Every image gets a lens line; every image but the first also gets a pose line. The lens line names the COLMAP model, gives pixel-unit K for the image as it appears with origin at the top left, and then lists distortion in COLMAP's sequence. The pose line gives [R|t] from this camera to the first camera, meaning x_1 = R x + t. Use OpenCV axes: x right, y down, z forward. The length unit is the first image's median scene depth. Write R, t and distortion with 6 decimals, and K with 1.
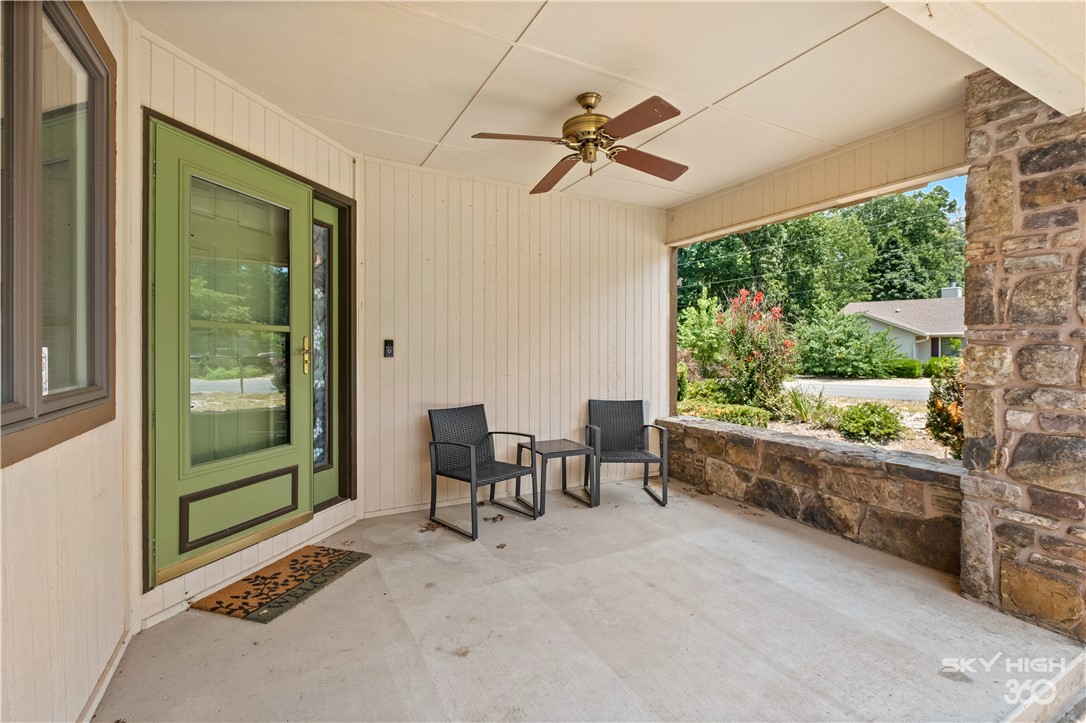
lens RADIAL K [[493.2, 0, 542.5], [0, 493.2, 345.1], [0, 0, 1]] dist [-0.003108, -0.000510]
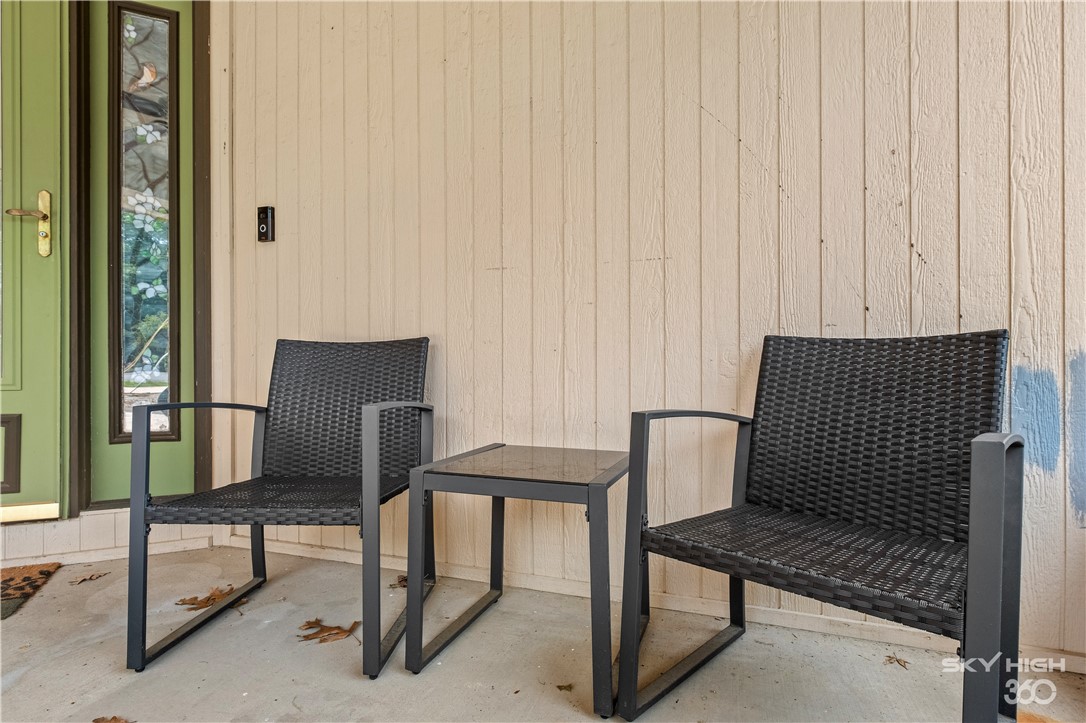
lens RADIAL K [[585.9, 0, 543.0], [0, 585.9, 361.5], [0, 0, 1]] dist [-0.001319, -0.000134]
pose [[0.648995, -0.009111, -0.760739, 0.324932], [0.005303, 0.999958, -0.007452, 0.150728], [0.760775, 0.000803, 0.649016, 0.803949]]
